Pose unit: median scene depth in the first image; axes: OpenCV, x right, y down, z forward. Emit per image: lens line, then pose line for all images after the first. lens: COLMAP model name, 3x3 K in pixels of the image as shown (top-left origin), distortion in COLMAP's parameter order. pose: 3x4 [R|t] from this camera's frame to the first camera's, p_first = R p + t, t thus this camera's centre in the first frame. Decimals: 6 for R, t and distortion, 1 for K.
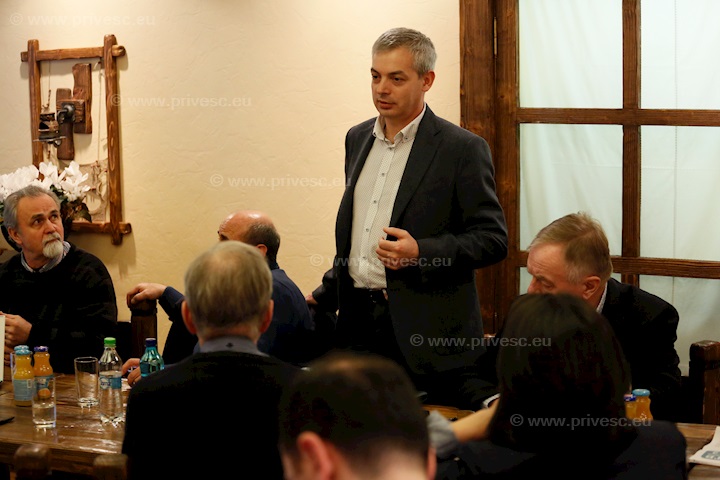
lens RADIAL K [[1535.2, 0, 360.0], [0, 1535.2, 240.0], [0, 0, 1]] dist [-0.255980, -0.448268]
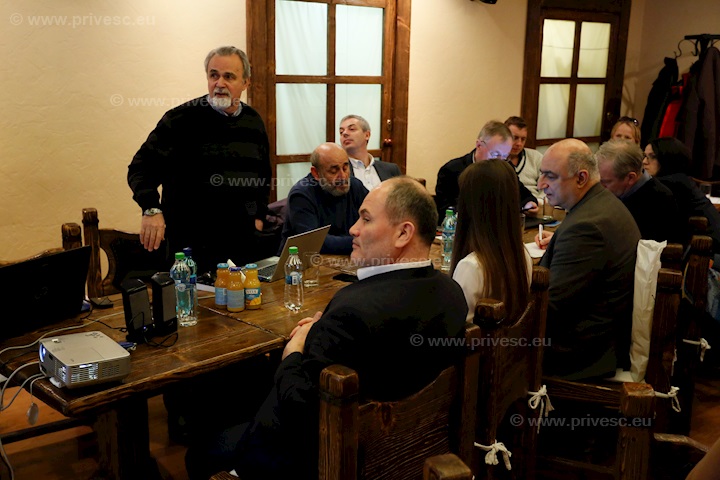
lens RADIAL K [[781.6, 0, 360.0], [0, 781.6, 240.0], [0, 0, 1]] dist [-0.006768, 0.163470]
pose [[0.327314, -0.193211, 0.924951, -0.747721], [0.068945, 0.981146, 0.180552, -0.054786], [-0.942397, 0.004673, 0.334464, 0.600171]]
